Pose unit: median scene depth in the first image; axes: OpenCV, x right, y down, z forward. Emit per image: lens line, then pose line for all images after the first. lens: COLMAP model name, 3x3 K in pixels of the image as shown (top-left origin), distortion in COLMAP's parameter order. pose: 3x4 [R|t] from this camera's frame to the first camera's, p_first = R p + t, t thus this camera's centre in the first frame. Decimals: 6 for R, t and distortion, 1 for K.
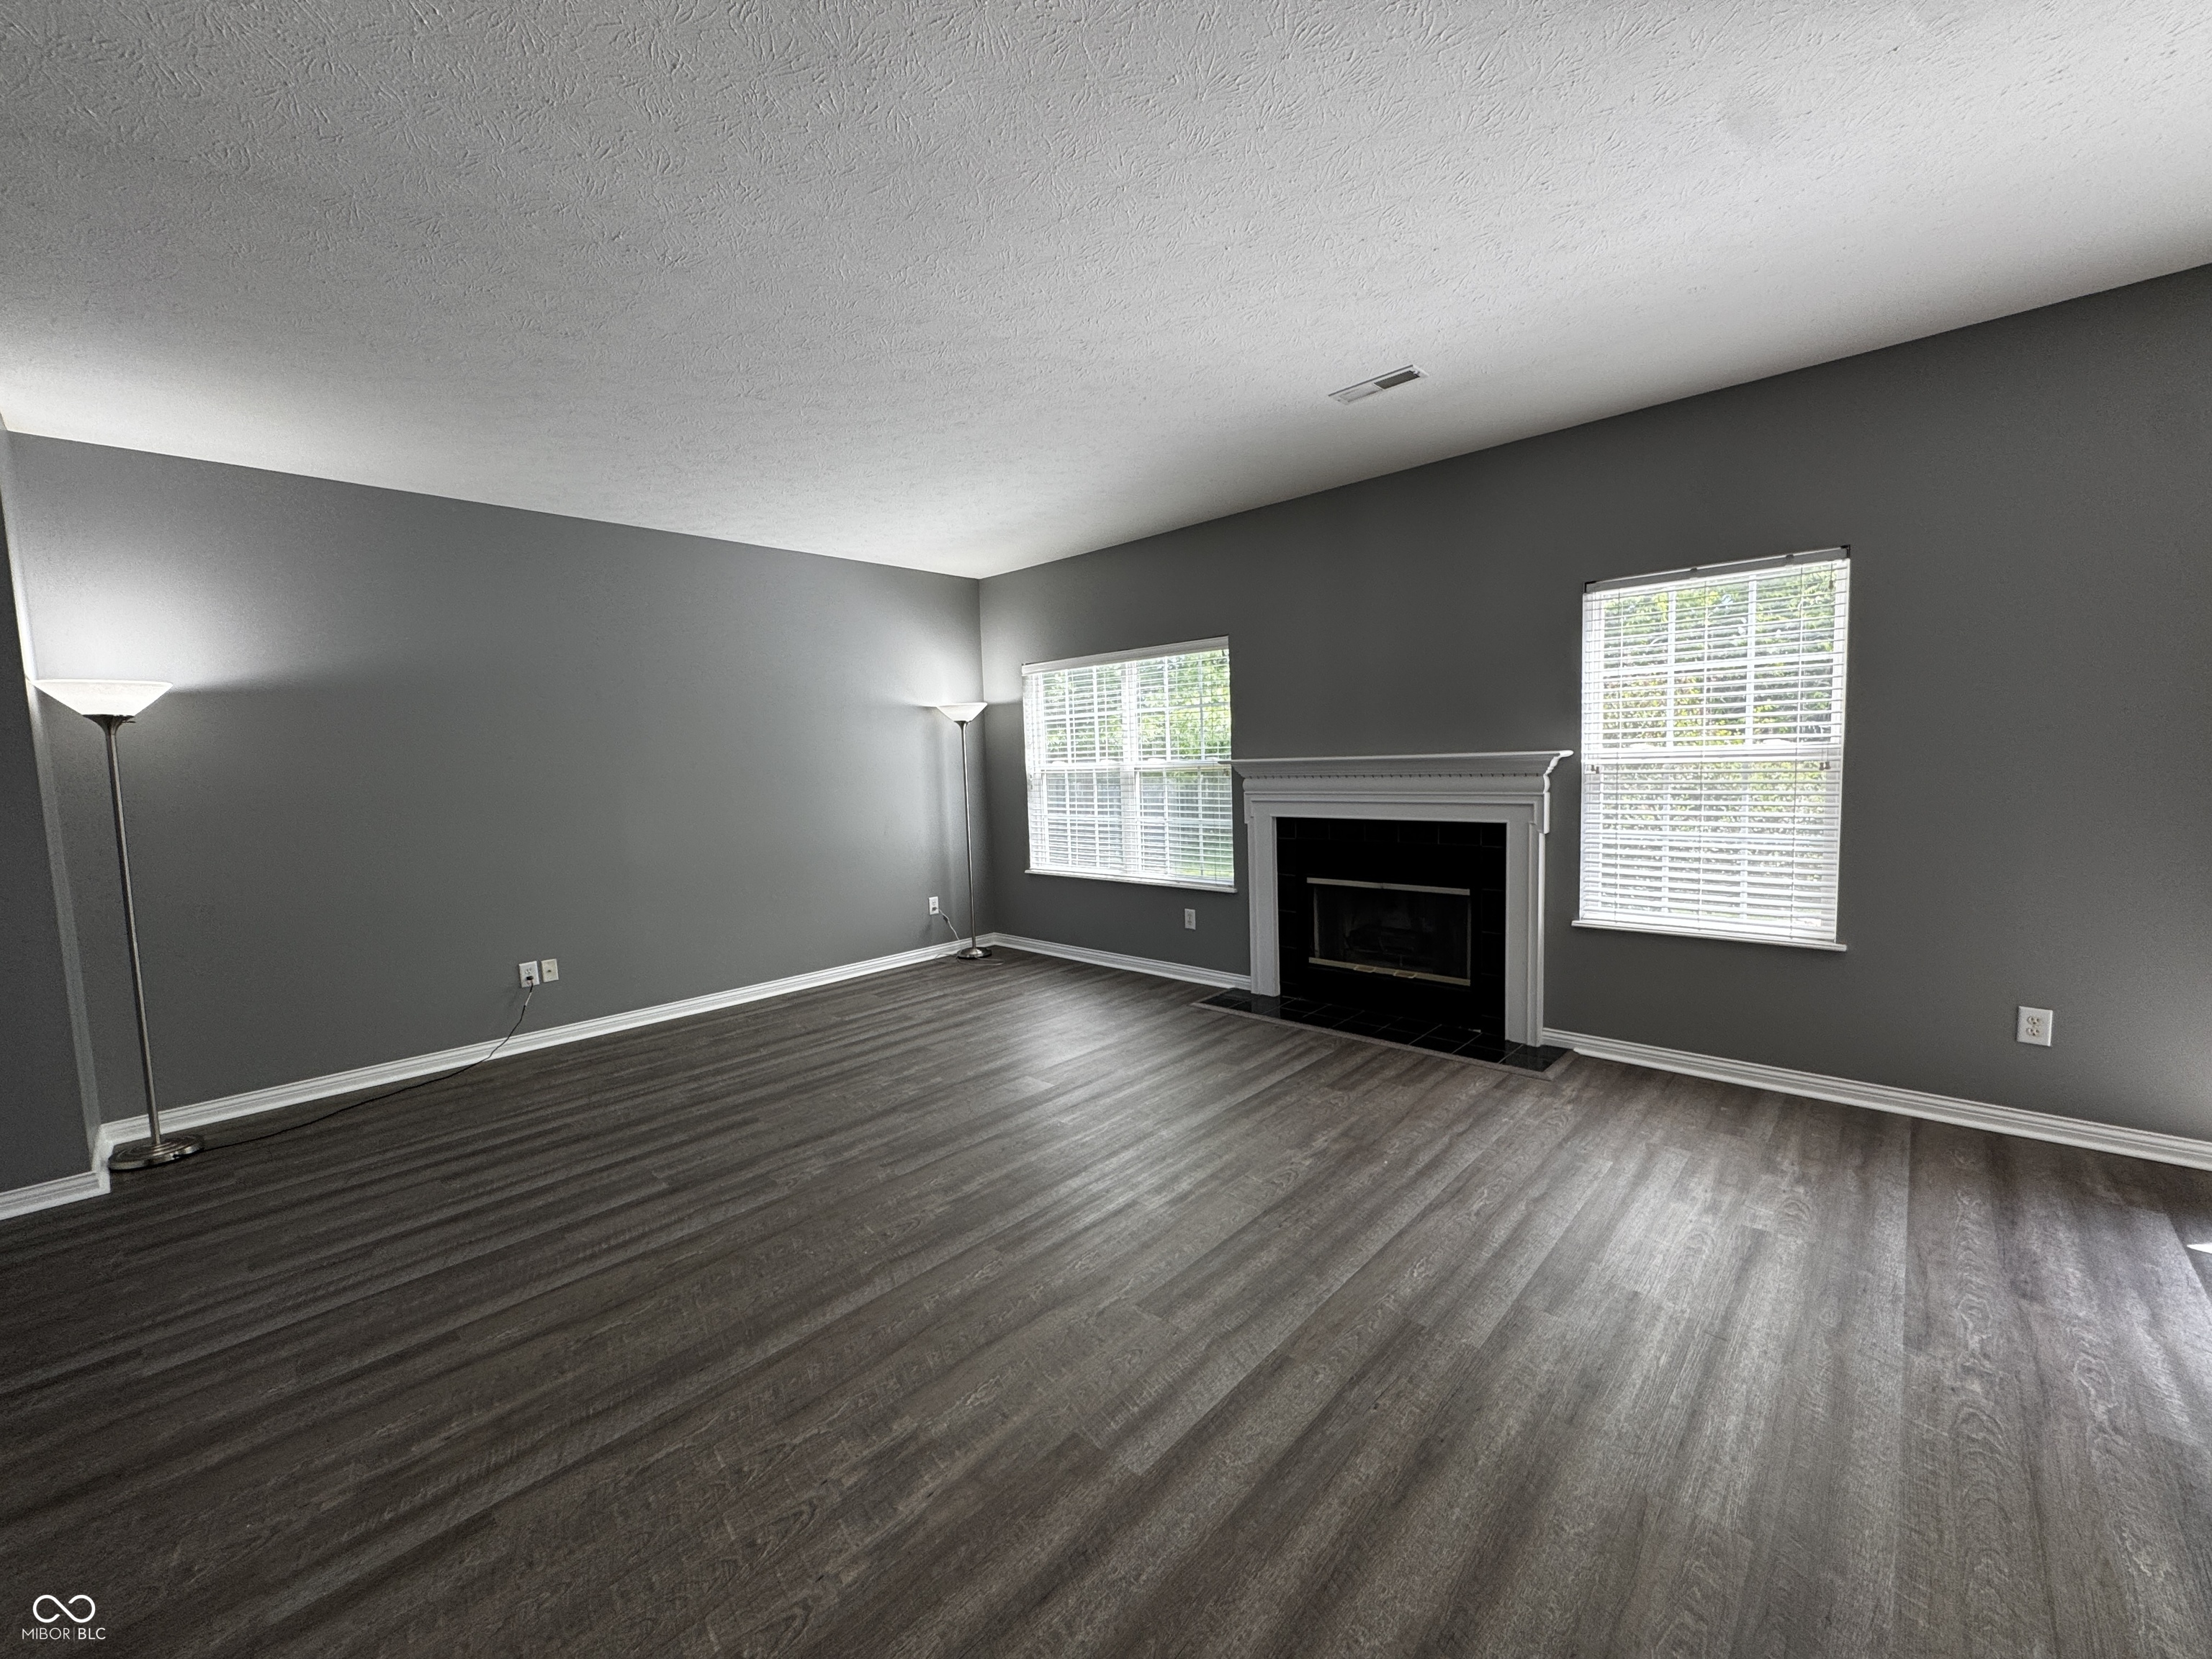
lens RADIAL K [[881.9, 0, 1096.4], [0, 881.9, 819.7], [0, 0, 1]] dist [0.000430, -0.000039]
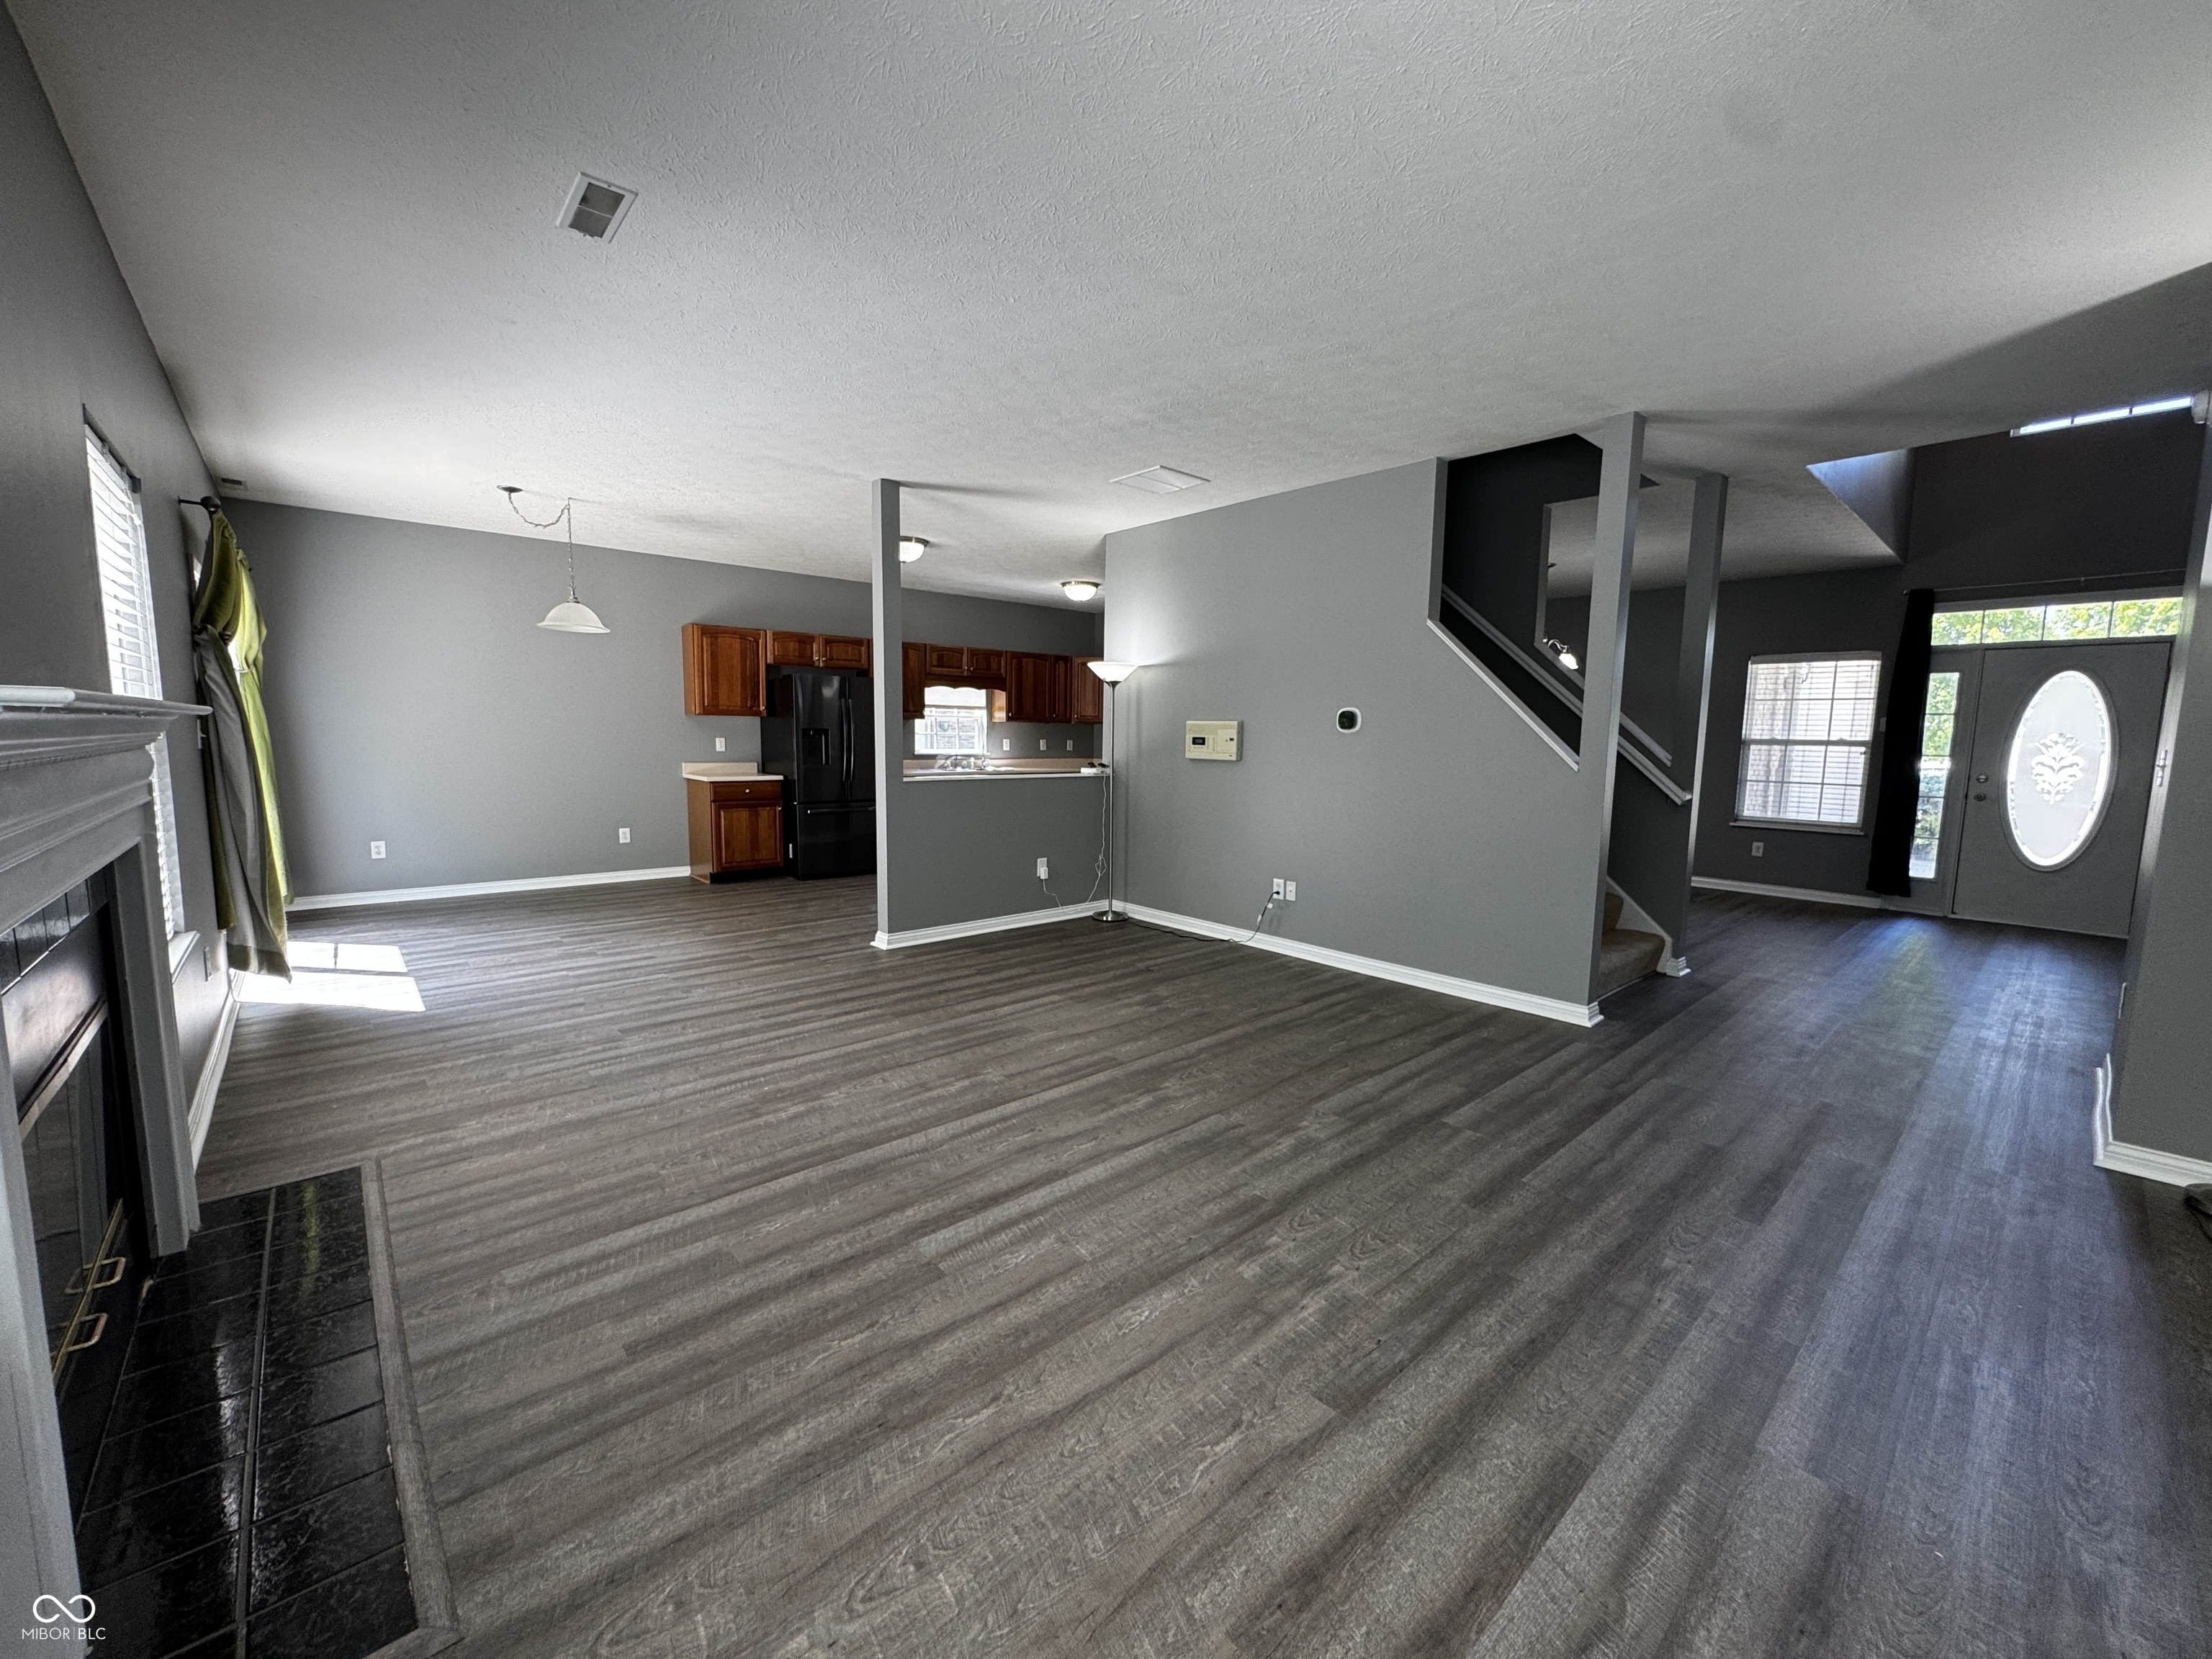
lens RADIAL K [[881.9, 0, 1102.9], [0, 881.9, 830.6], [0, 0, 1]] dist [0.000430, -0.000039]
pose [[-0.996302, 0.009453, 0.085403, -0.175485], [0.024664, 0.983566, 0.178858, -0.104775], [-0.082308, 0.180303, -0.980161, 1.907253]]
